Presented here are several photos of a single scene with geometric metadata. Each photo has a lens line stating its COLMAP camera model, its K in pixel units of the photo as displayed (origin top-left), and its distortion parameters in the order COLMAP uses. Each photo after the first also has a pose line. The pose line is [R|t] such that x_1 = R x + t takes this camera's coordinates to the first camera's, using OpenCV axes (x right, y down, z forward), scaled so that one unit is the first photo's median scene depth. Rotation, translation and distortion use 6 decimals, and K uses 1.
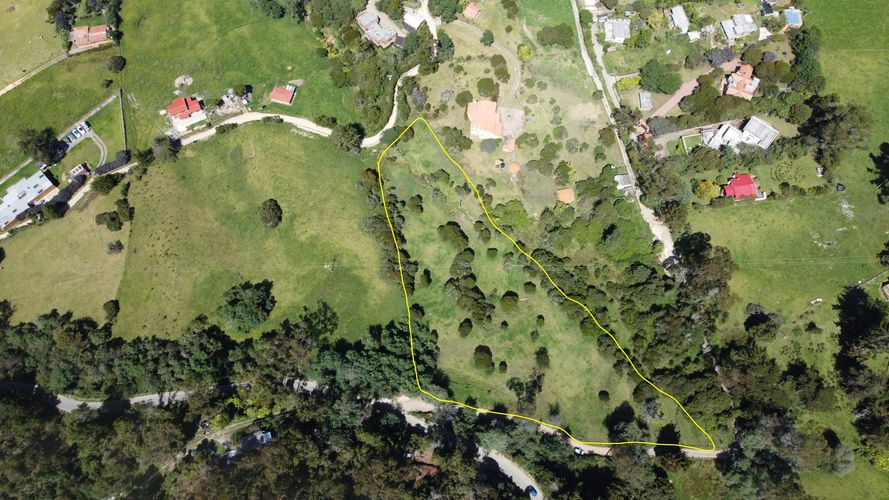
lens RADIAL K [[676.9, 0, 444.5], [0, 676.9, 250.0], [0, 0, 1]] dist [-0.002521, -0.002576]
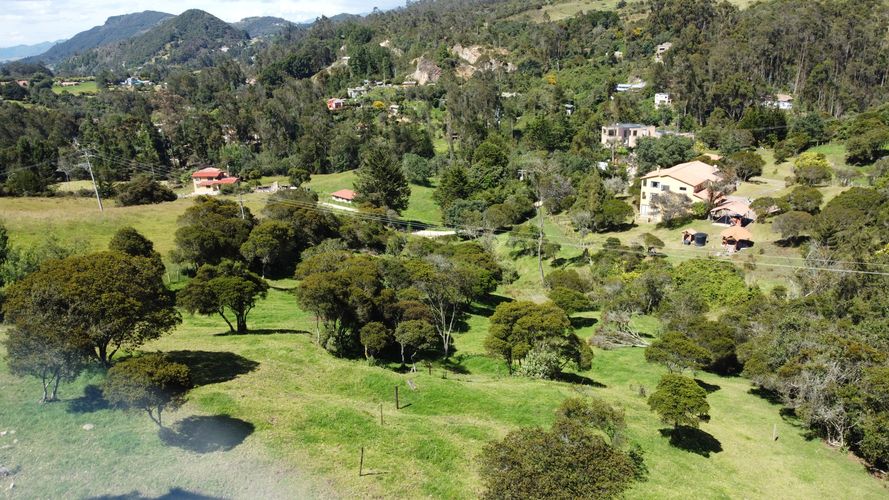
lens RADIAL K [[676.9, 0, 444.5], [0, 676.9, 250.0], [0, 0, 1]] dist [-0.002521, -0.002576]
pose [[0.862116, 0.132591, -0.489055, 0.154546], [-0.470052, 0.569696, -0.674164, 0.191081], [0.189225, 0.811089, 0.553469, 0.844458]]
